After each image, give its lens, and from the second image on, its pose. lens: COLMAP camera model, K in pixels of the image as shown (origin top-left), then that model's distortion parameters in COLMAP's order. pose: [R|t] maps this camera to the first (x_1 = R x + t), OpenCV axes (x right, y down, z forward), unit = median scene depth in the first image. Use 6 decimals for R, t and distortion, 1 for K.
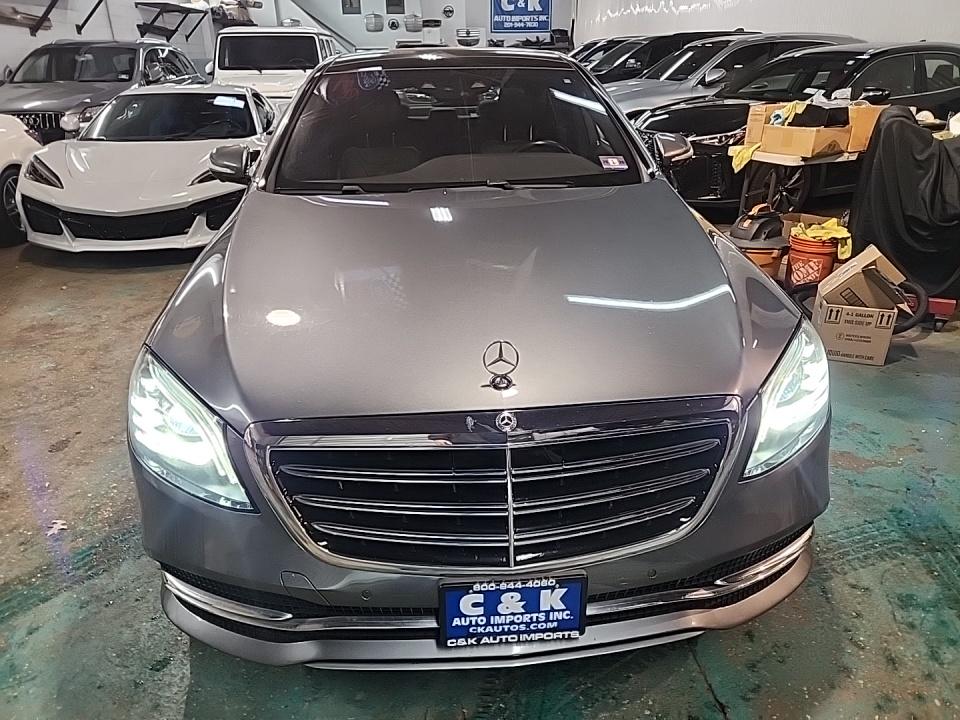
lens RADIAL K [[651.6, 0, 480.8], [0, 651.6, 349.5], [0, 0, 1]] dist [0.050792, -0.036117]
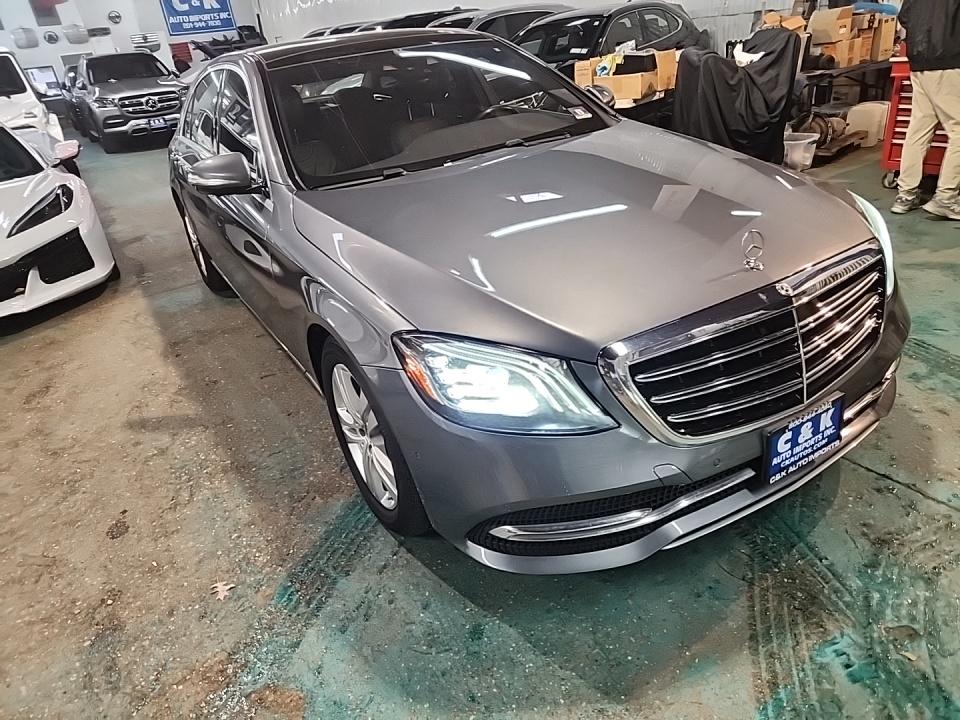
lens RADIAL K [[651.6, 0, 480.8], [0, 651.6, 349.5], [0, 0, 1]] dist [0.050792, -0.036117]
pose [[0.894247, -0.272463, 0.355085, -0.294979], [0.268722, 0.961293, 0.060867, -0.003888], [-0.357925, 0.040989, 0.932850, 0.010745]]
